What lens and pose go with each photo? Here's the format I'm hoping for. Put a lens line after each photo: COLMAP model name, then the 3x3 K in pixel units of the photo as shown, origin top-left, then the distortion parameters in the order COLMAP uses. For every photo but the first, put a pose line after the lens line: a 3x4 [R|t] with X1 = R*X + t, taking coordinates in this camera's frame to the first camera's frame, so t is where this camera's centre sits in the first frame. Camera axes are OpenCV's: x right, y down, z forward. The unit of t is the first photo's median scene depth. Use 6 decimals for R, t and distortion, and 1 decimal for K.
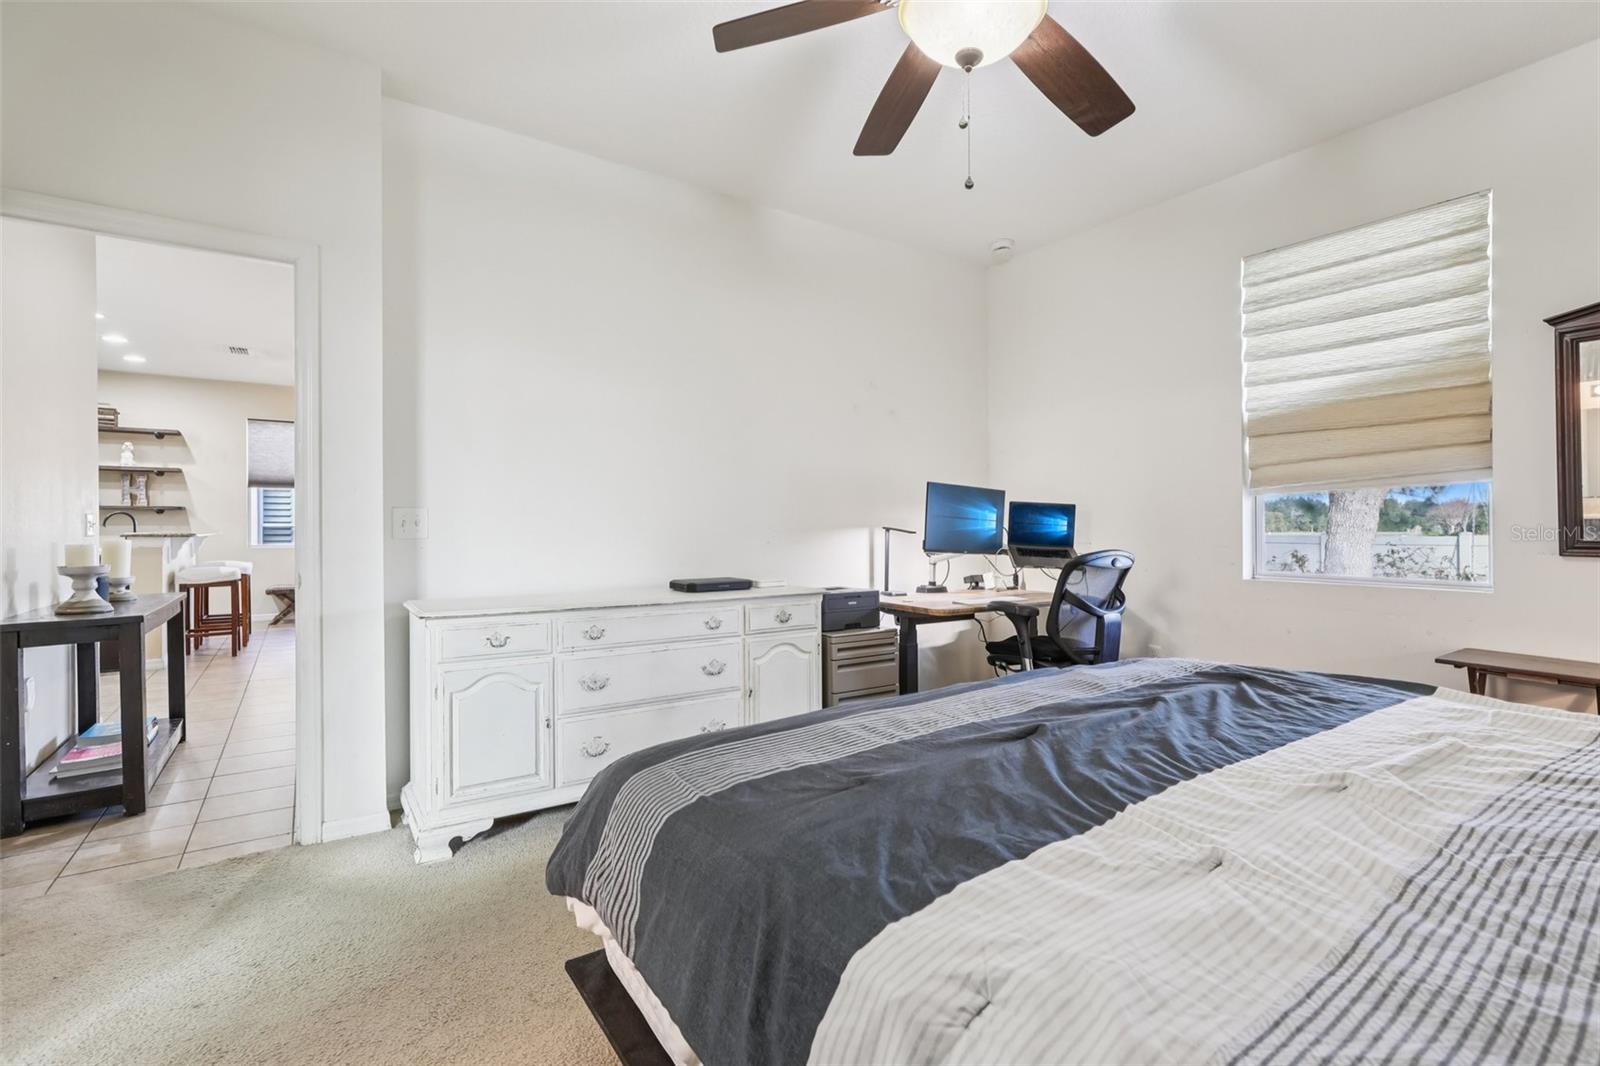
lens RADIAL K [[734.5, 0, 801.7], [0, 734.5, 525.8], [0, 0, 1]] dist [-0.006081, 0.002883]
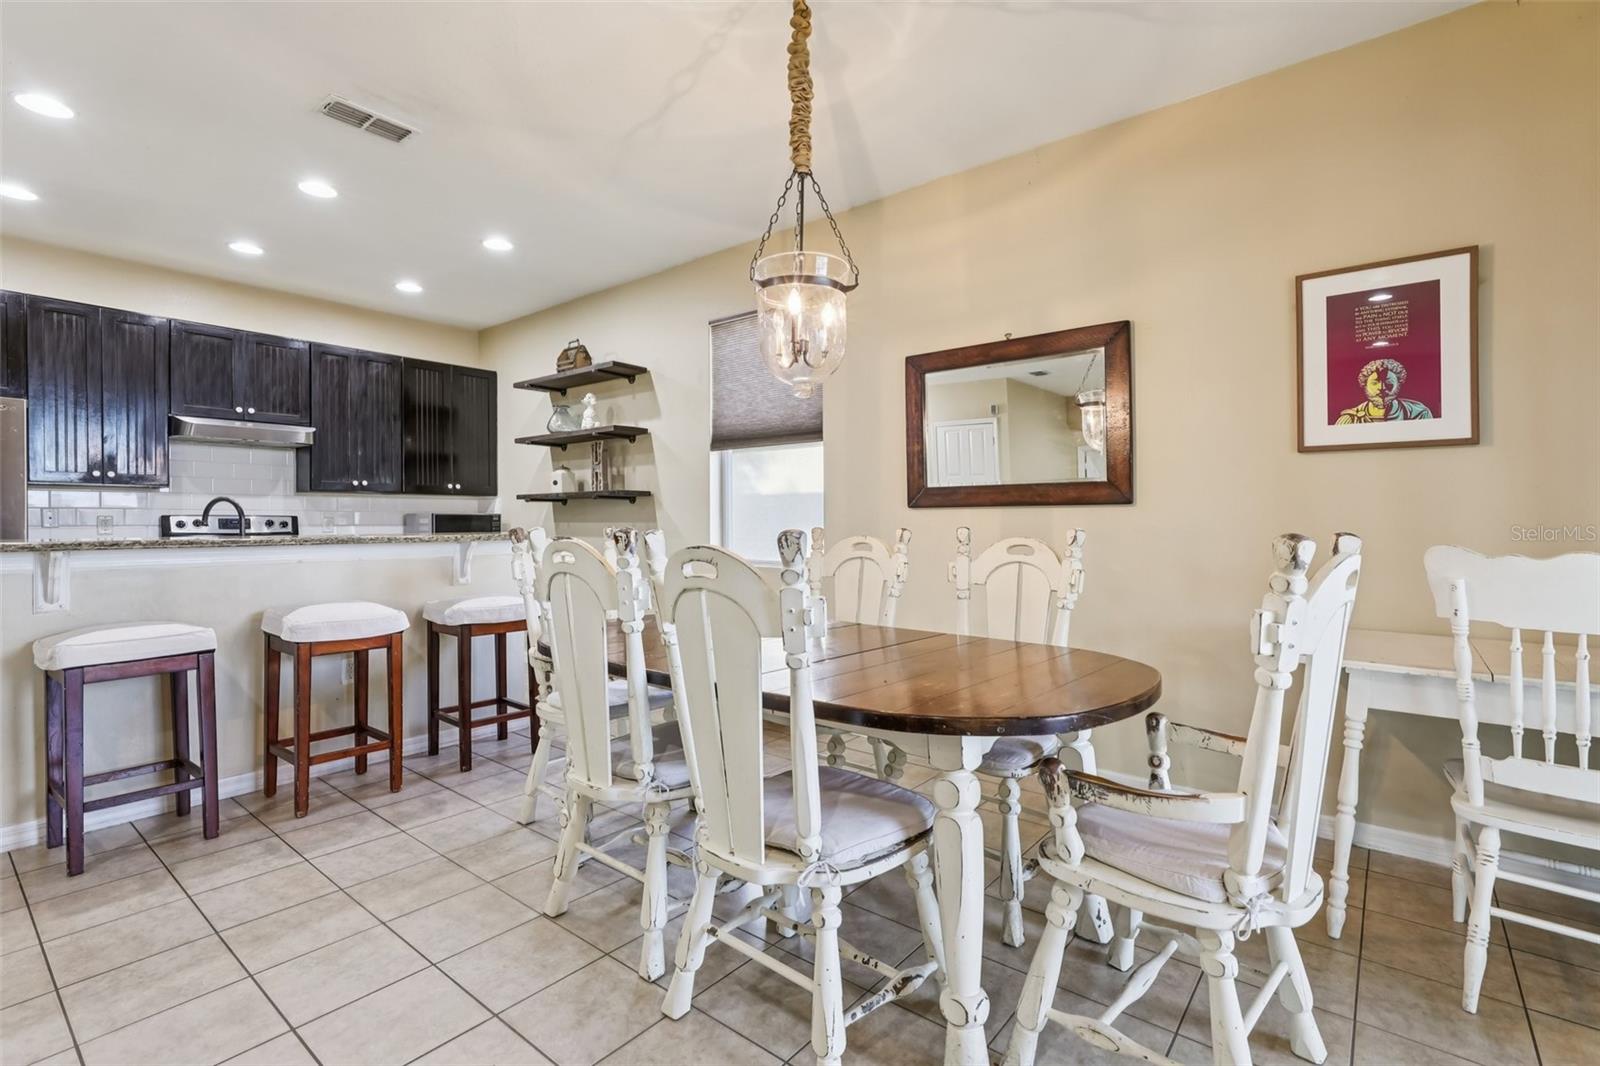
lens RADIAL K [[734.5, 0, 801.0], [0, 734.5, 522.7], [0, 0, 1]] dist [-0.006081, 0.002883]
pose [[0.288494, 0.001773, -0.957480, -0.231879], [-0.009808, 0.999951, -0.001103, -0.000222], [0.957431, 0.009709, 0.288498, 0.944638]]
